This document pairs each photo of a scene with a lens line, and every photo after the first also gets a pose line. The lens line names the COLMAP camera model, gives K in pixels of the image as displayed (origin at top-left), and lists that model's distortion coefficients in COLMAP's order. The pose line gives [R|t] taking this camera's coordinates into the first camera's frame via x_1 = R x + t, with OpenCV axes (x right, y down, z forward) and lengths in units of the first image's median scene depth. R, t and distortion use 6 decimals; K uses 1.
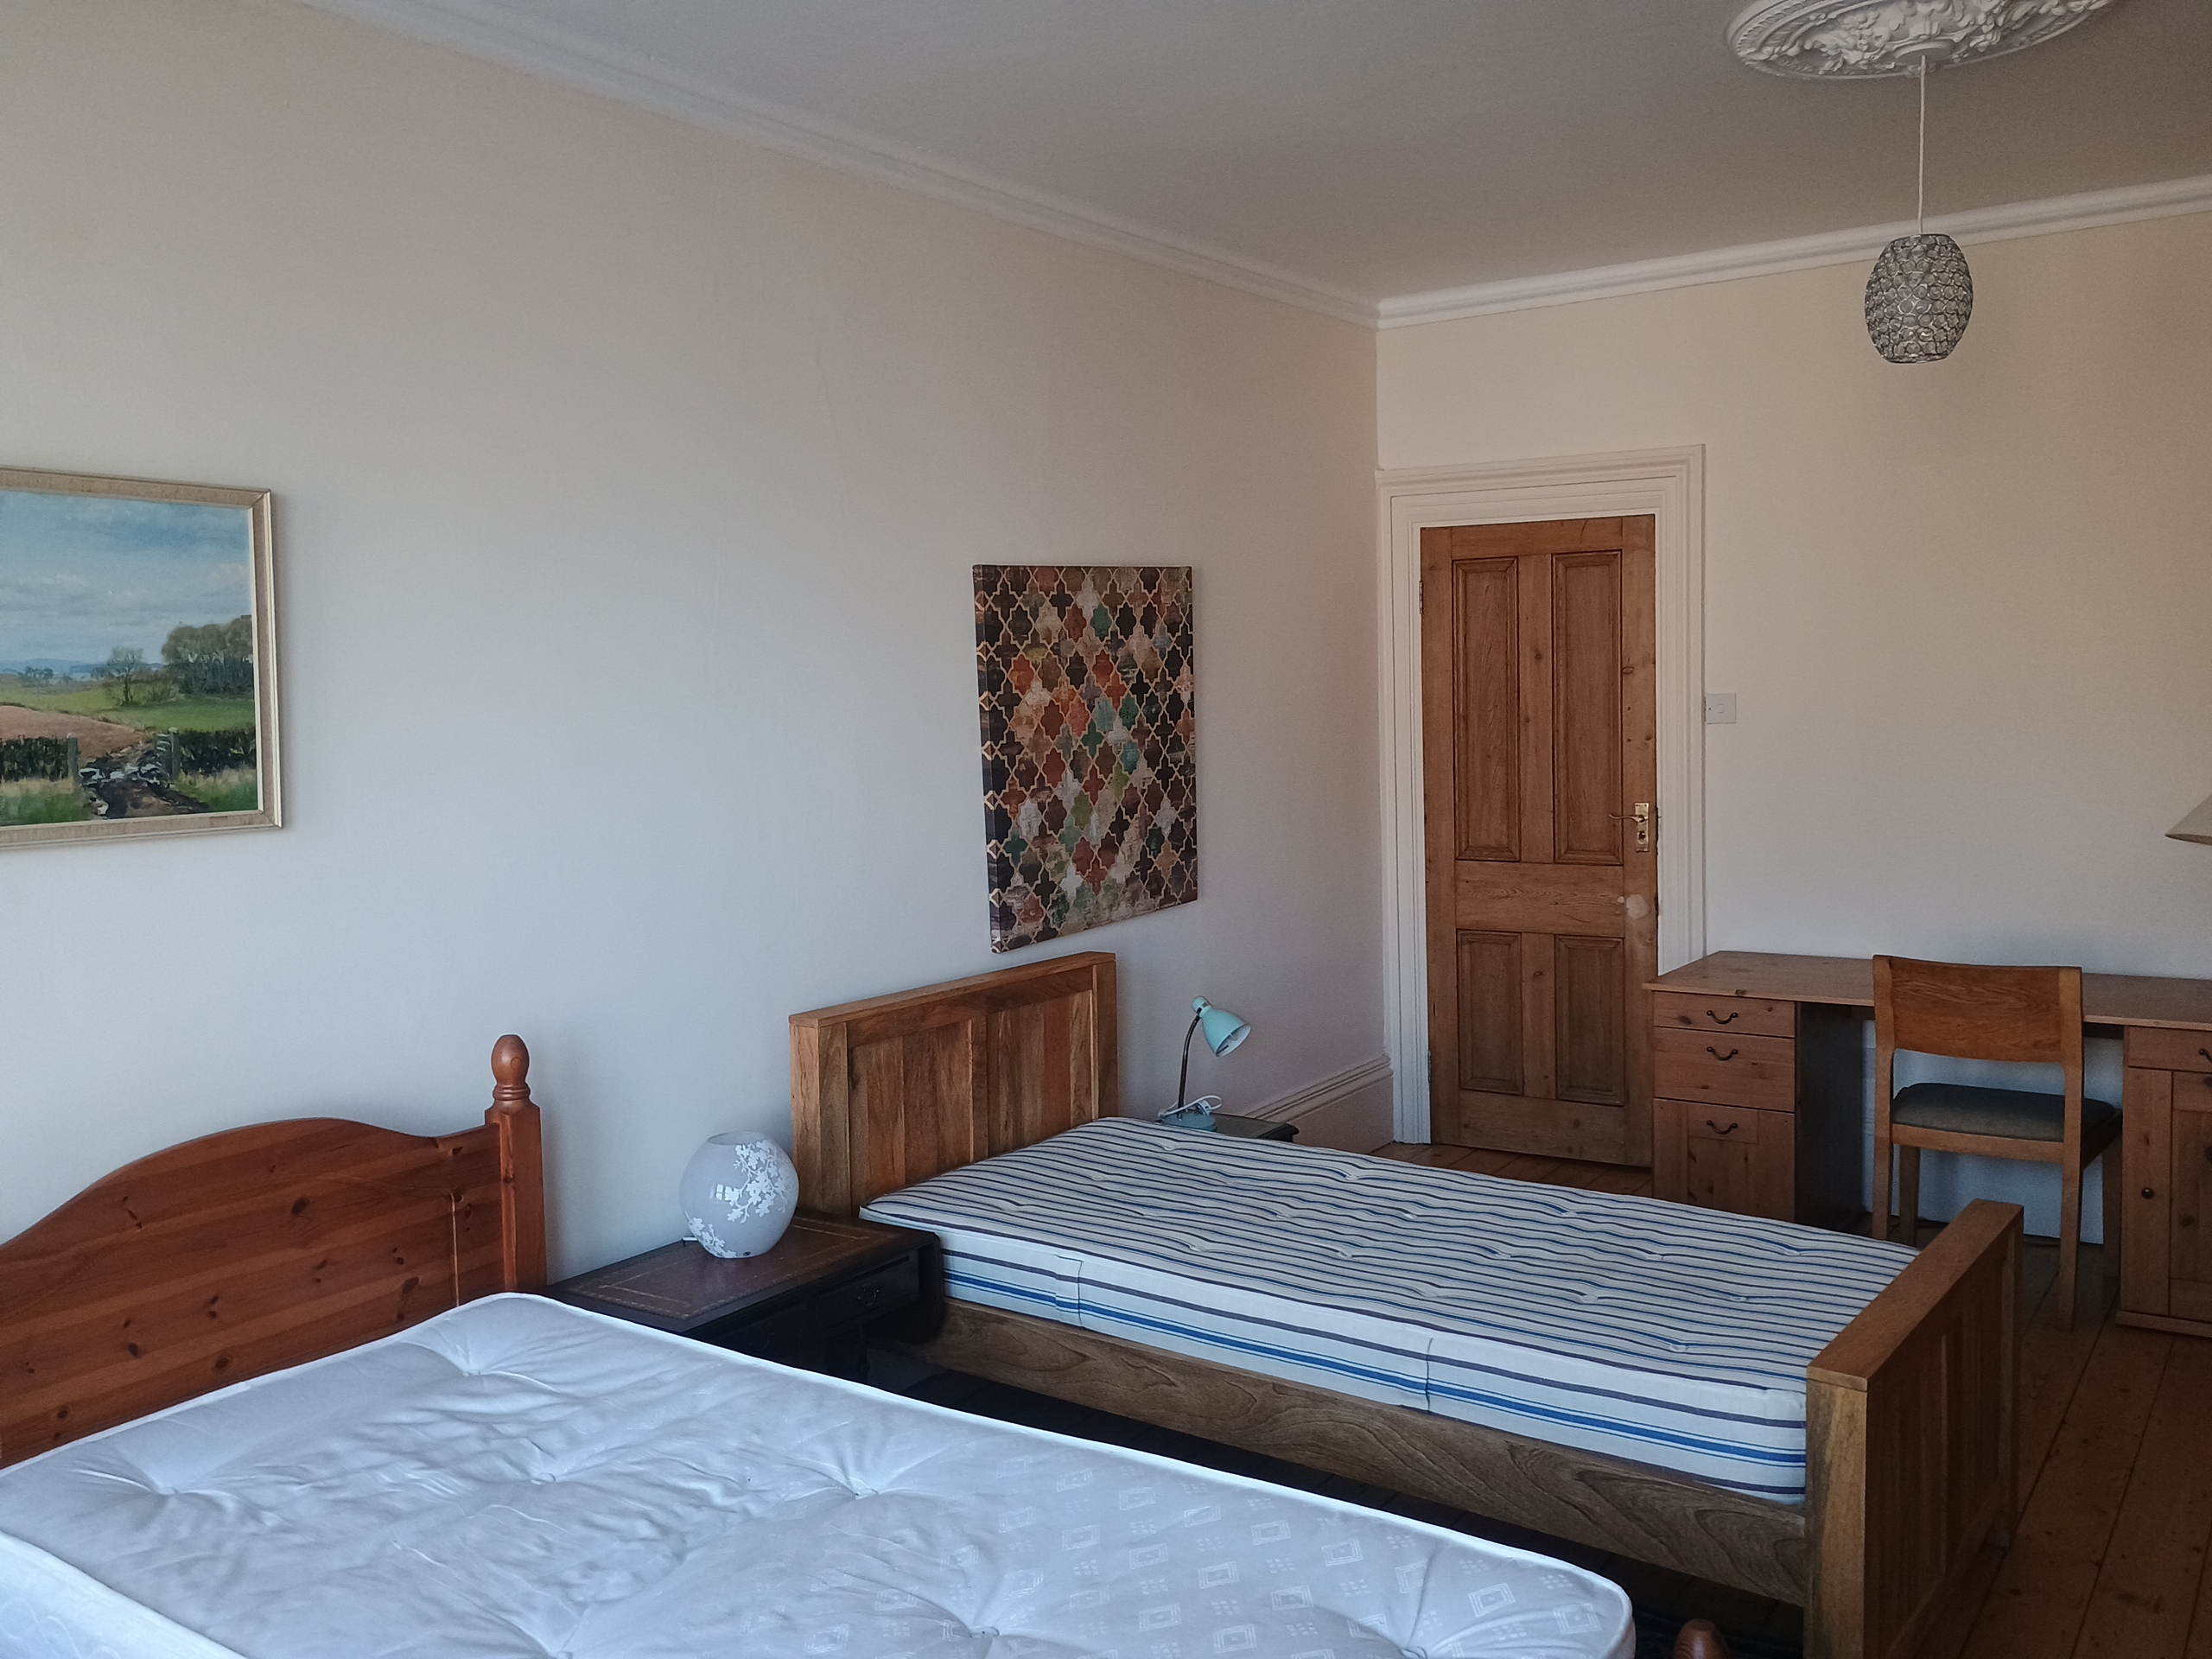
lens RADIAL K [[1911.4, 0, 1103.9], [0, 1911.4, 842.3], [0, 0, 1]] dist [0.046805, -0.030839]
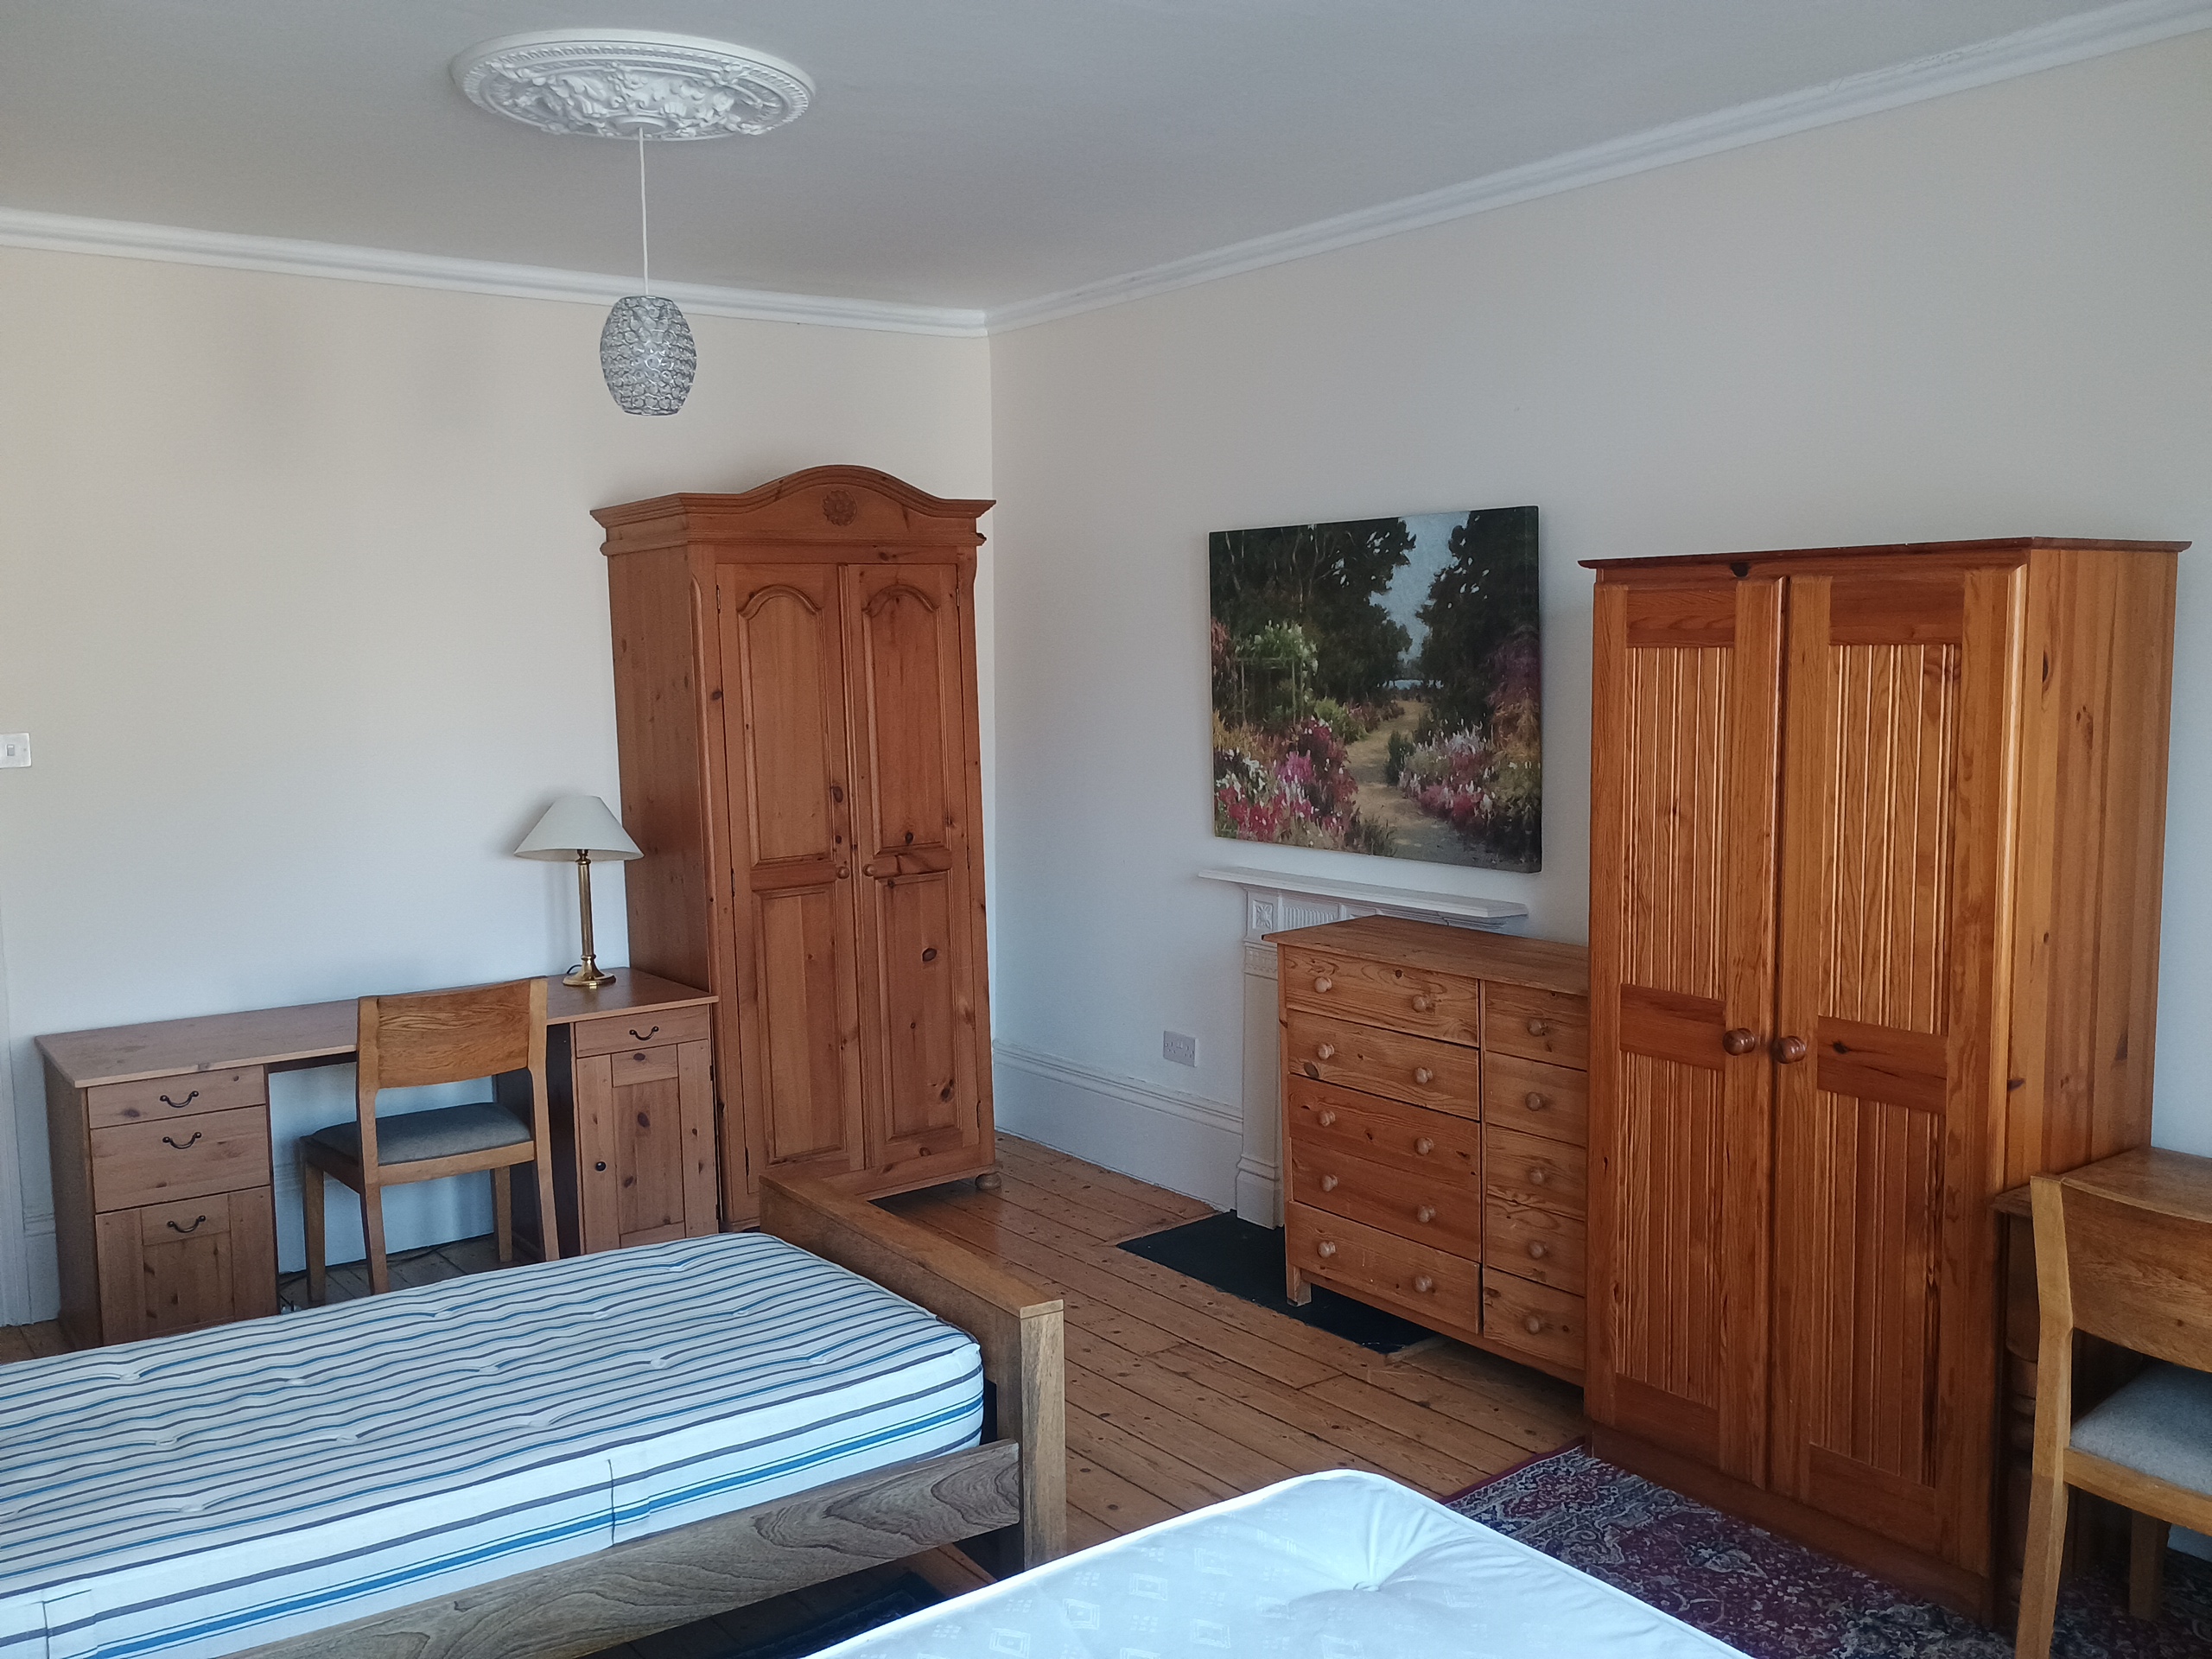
lens RADIAL K [[1911.4, 0, 1108.4], [0, 1911.4, 836.0], [0, 0, 1]] dist [0.046805, -0.030839]
pose [[0.331581, -0.072127, 0.940666, -0.565908], [0.094290, 0.994615, 0.043027, -0.042271], [-0.938703, 0.074429, 0.336596, 0.469265]]
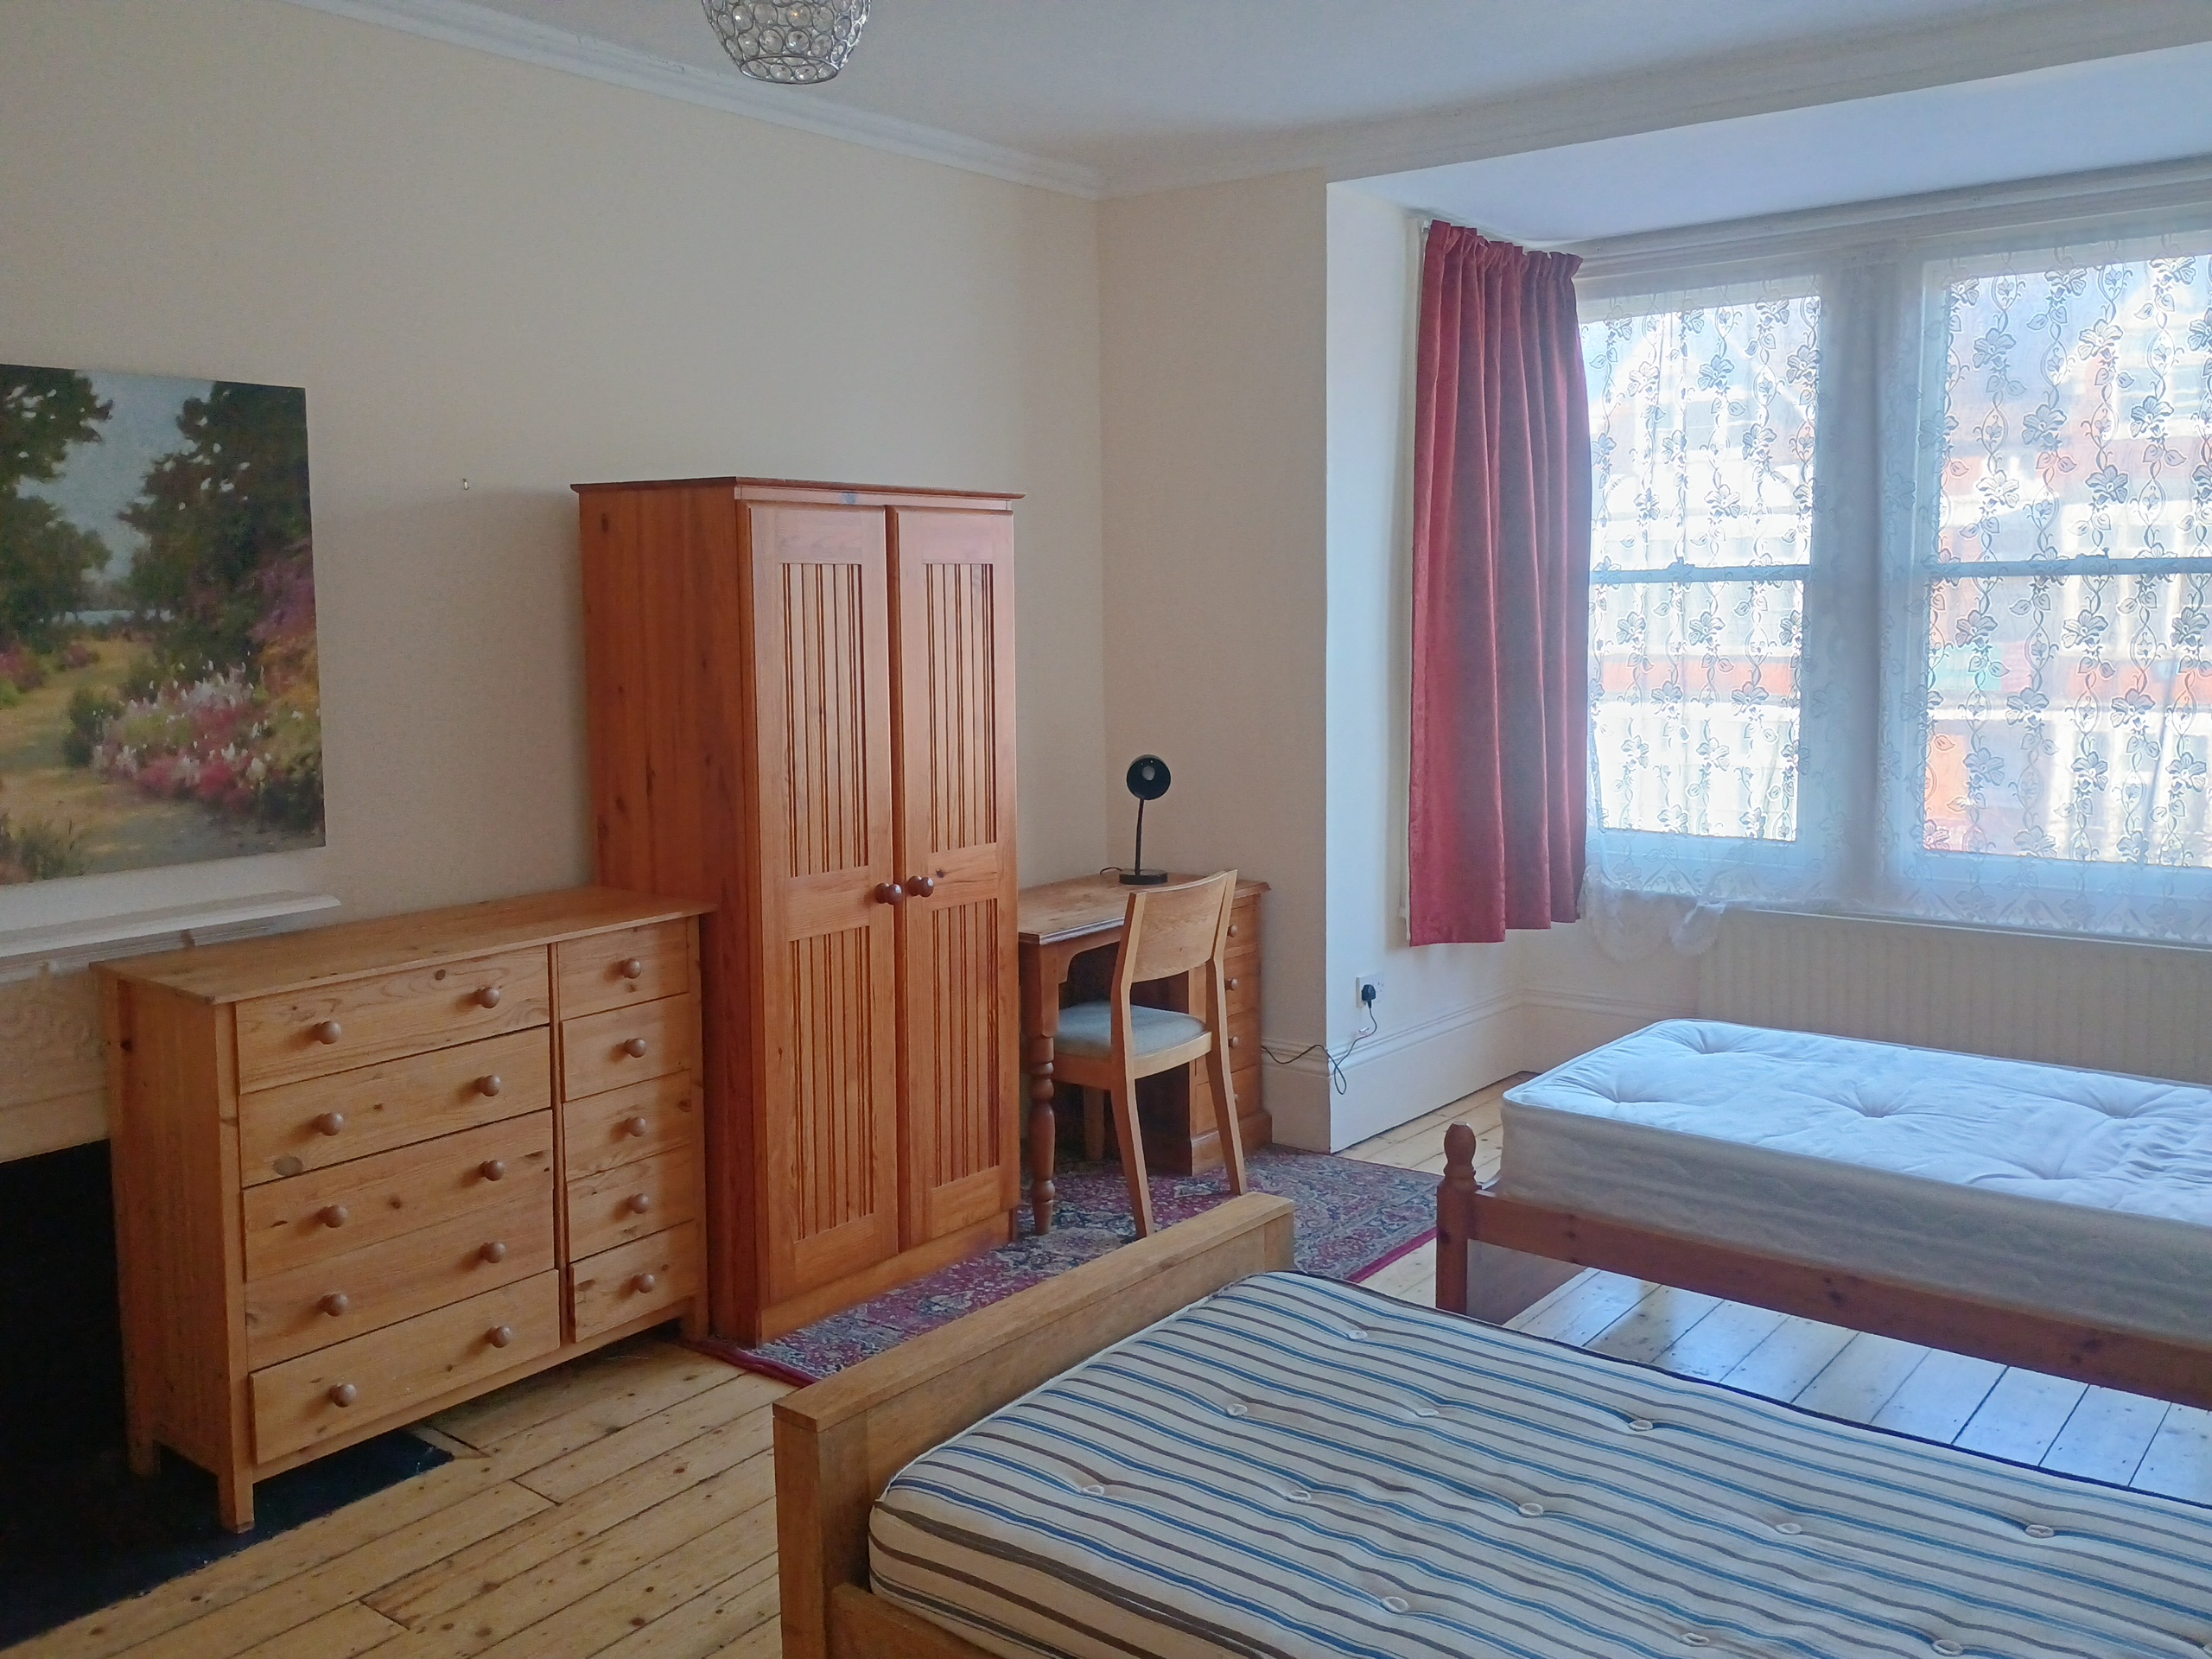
lens RADIAL K [[1911.4, 0, 1119.9], [0, 1911.4, 813.3], [0, 0, 1]] dist [0.046805, -0.030839]
pose [[-0.997639, 0.030825, 0.061367, 0.335901], [0.043232, 0.976214, 0.212454, -0.169794], [-0.053358, 0.214606, -0.975242, 1.770397]]
